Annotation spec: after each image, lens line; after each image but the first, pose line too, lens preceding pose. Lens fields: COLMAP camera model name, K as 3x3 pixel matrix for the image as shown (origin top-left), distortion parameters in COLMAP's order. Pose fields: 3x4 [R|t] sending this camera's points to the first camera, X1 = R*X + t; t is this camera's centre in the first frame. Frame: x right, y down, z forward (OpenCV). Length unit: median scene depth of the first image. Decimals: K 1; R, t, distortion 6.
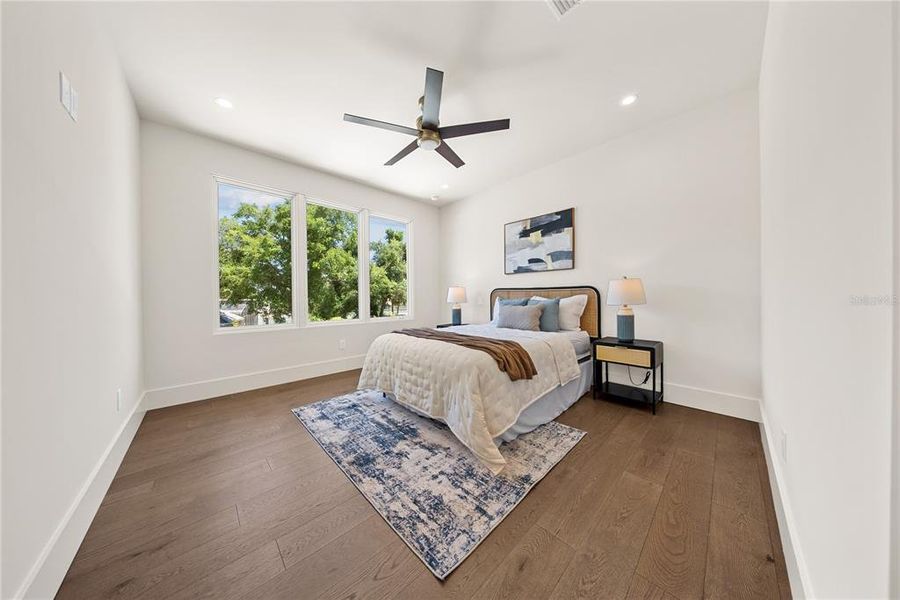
lens RADIAL K [[267.5, 0, 452.9], [0, 267.5, 297.3], [0, 0, 1]] dist [-0.000808, -0.000043]
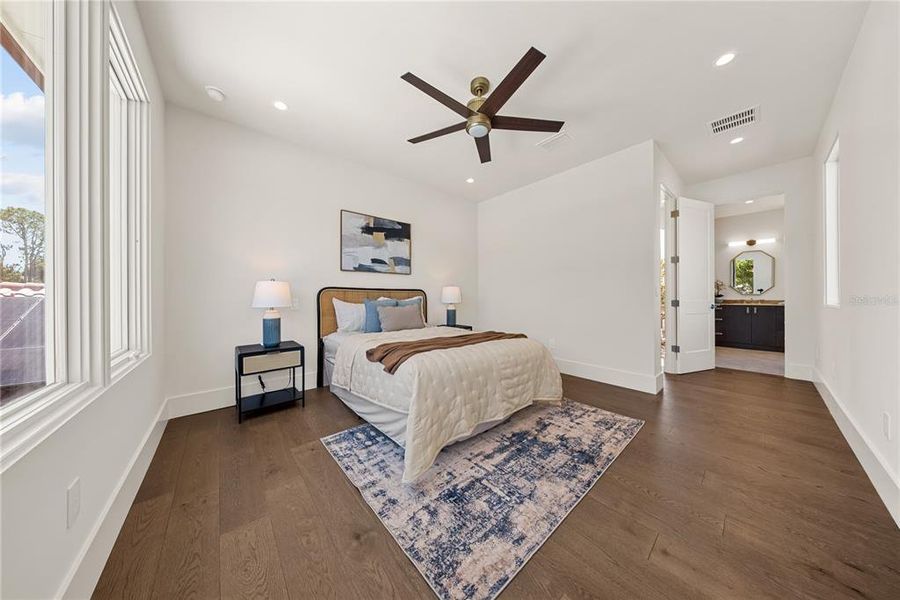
lens RADIAL K [[265.4, 0, 446.3], [0, 265.4, 297.9], [0, 0, 1]] dist [0.000445, -0.000037]
pose [[0.054398, 0.007490, 0.998491, -0.715046], [0.009677, 0.999921, -0.008028, 0.008167], [-0.998472, 0.010099, 0.054321, 0.766441]]
